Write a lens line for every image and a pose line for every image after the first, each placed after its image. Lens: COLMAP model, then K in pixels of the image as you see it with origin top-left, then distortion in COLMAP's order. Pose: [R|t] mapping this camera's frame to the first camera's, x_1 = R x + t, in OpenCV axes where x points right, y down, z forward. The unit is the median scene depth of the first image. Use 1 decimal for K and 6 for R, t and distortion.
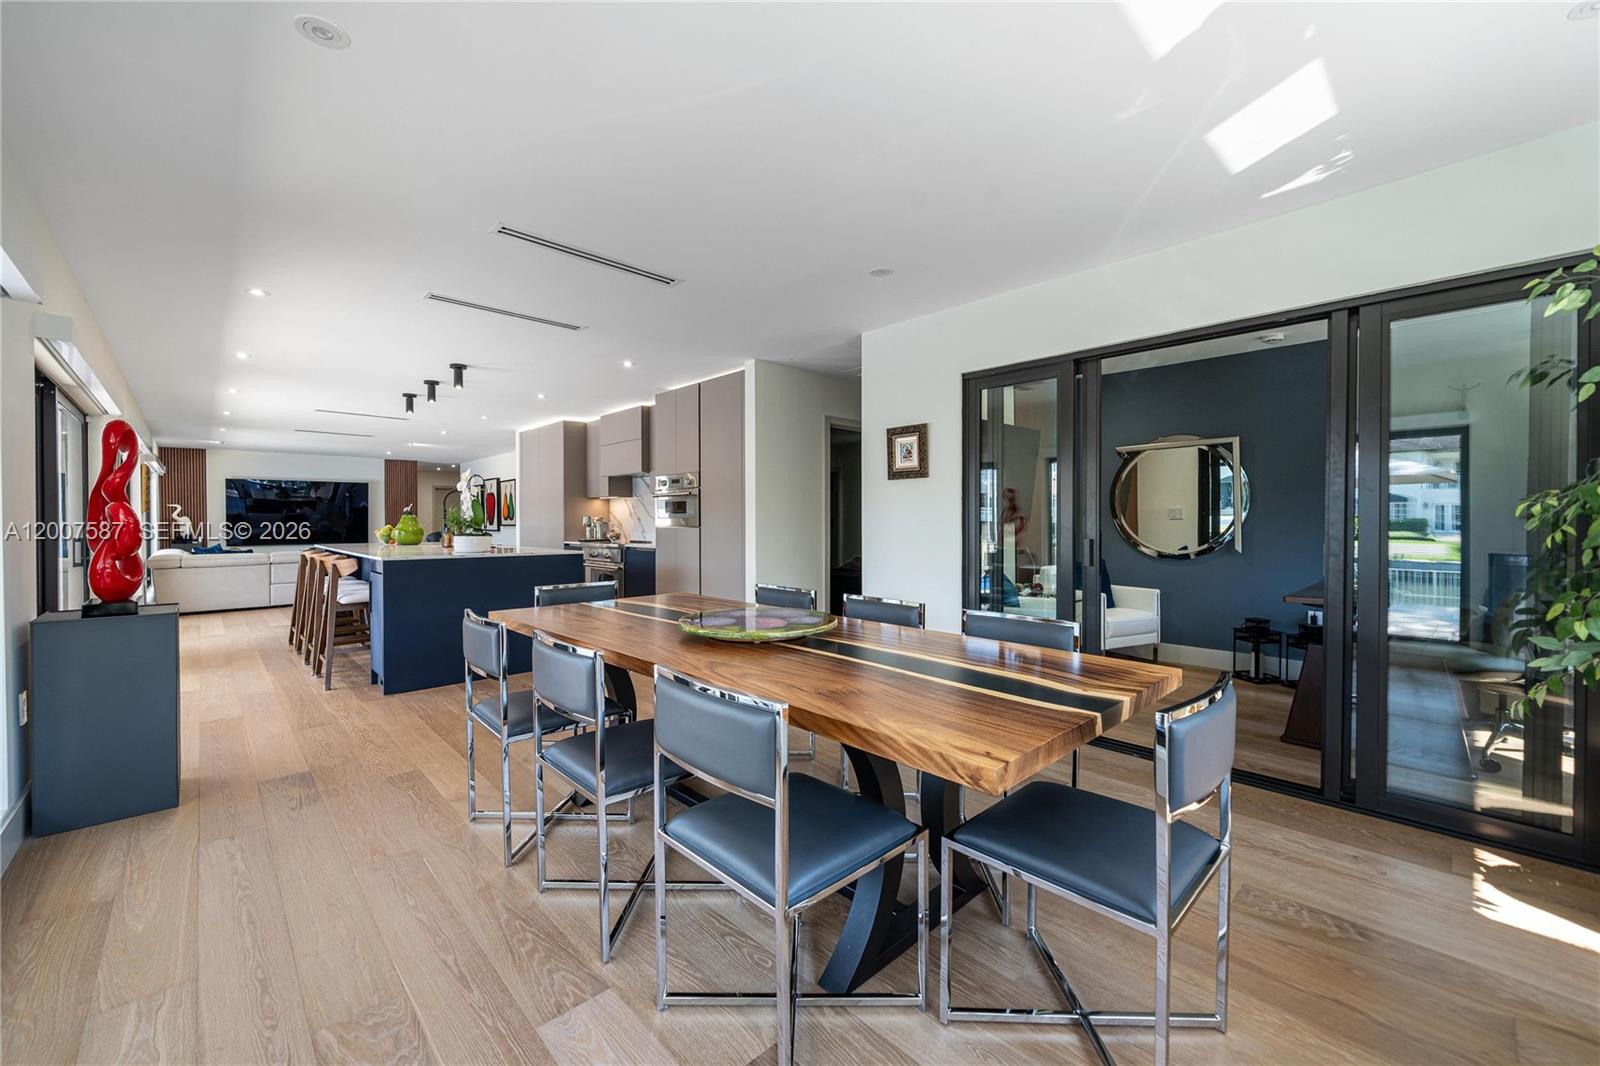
lens RADIAL K [[642.2, 0, 795.9], [0, 642.2, 527.2], [0, 0, 1]] dist [0.002098, 0.000069]
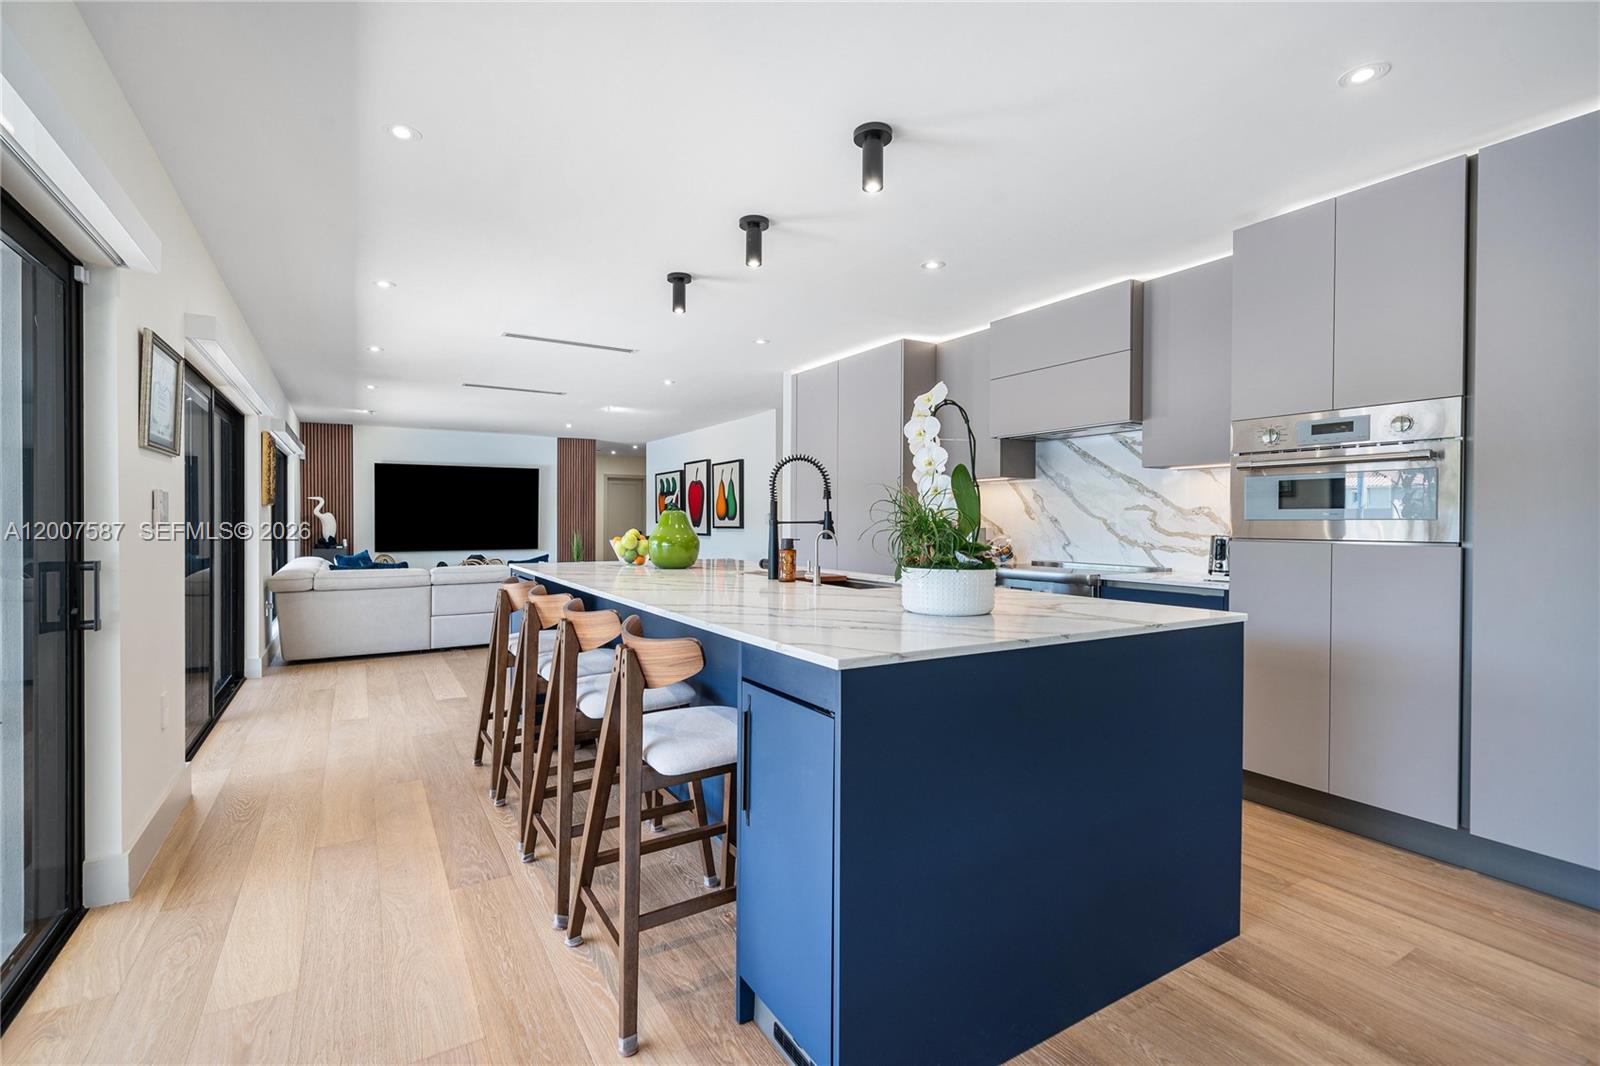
lens RADIAL K [[737.9, 0, 796.6], [0, 737.9, 527.9], [0, 0, 1]] dist [0.001522, 0.000073]
pose [[0.978417, 0.007535, -0.206502, -0.228871], [-0.007585, 0.999971, 0.000550, -0.003573], [0.206500, 0.001028, 0.978446, 0.261886]]
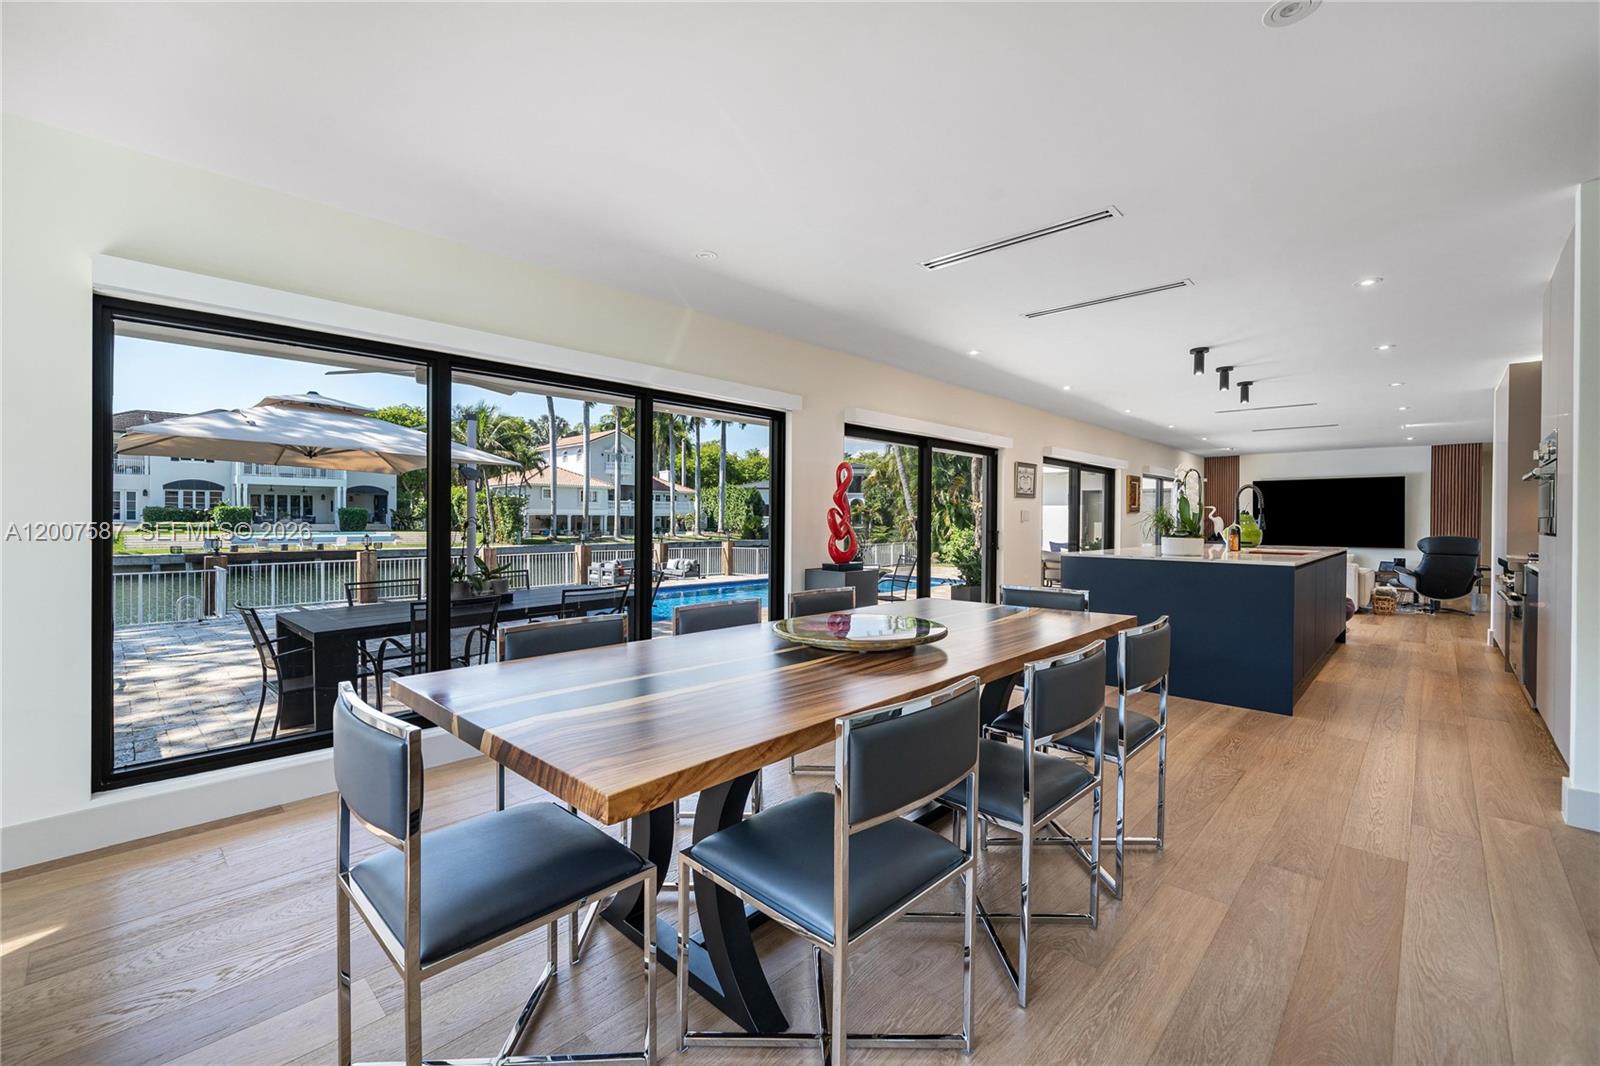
lens RADIAL K [[668.6, 0, 785.2], [0, 668.6, 527.9], [0, 0, 1]] dist [-0.001650, -0.000121]
pose [[0.050803, 0.015037, -0.998595, 0.188228], [-0.015907, 0.999772, 0.014246, -0.002016], [0.998582, 0.015161, 0.051030, 0.179779]]
